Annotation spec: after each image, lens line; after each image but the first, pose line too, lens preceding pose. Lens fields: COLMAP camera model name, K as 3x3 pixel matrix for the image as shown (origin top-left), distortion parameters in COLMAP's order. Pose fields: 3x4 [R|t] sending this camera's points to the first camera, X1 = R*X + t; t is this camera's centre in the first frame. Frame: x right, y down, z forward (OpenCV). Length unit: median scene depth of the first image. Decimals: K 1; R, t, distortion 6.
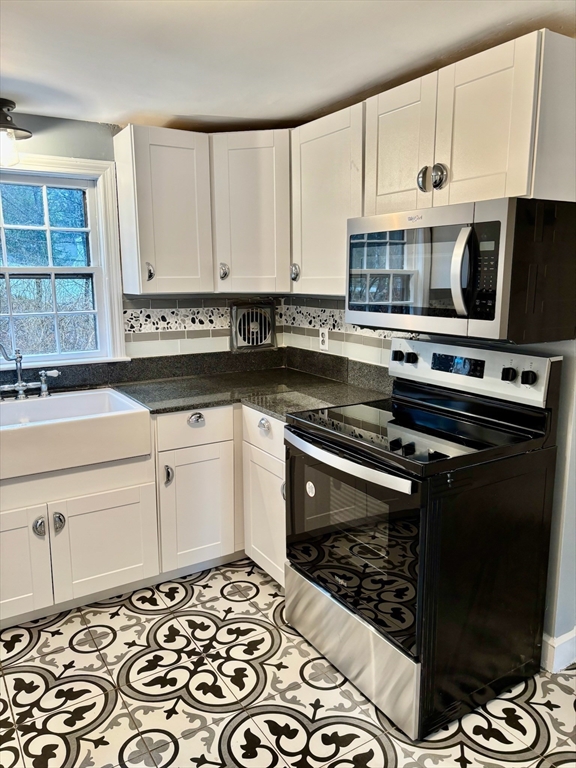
lens RADIAL K [[588.6, 0, 286.4], [0, 588.6, 380.4], [0, 0, 1]] dist [0.061415, -0.054321]
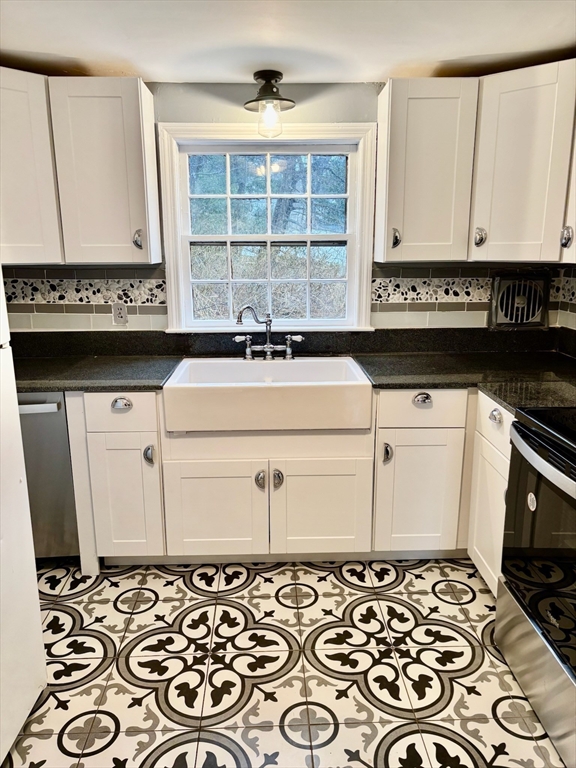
lens RADIAL K [[588.6, 0, 284.6], [0, 588.6, 382.8], [0, 0, 1]] dist [0.061415, -0.054321]
pose [[0.865840, 0.115217, -0.486874, 0.112164], [-0.087430, 0.992993, 0.079506, -0.015654], [0.492623, -0.026272, 0.869846, 0.092315]]
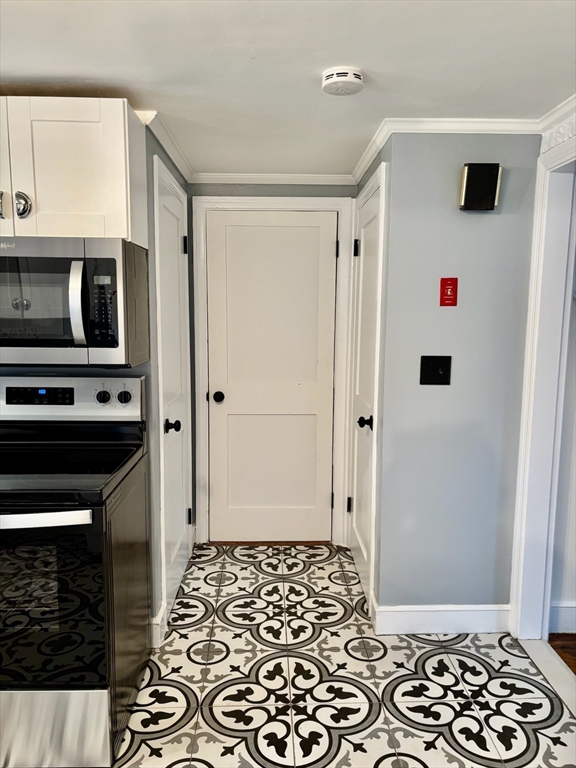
lens RADIAL K [[588.6, 0, 286.3], [0, 588.6, 386.6], [0, 0, 1]] dist [0.061415, -0.054321]
pose [[0.507019, -0.110713, 0.854795, -0.310113], [0.143713, 0.988693, 0.042812, -0.022110], [-0.849870, 0.101139, 0.517197, 0.120765]]
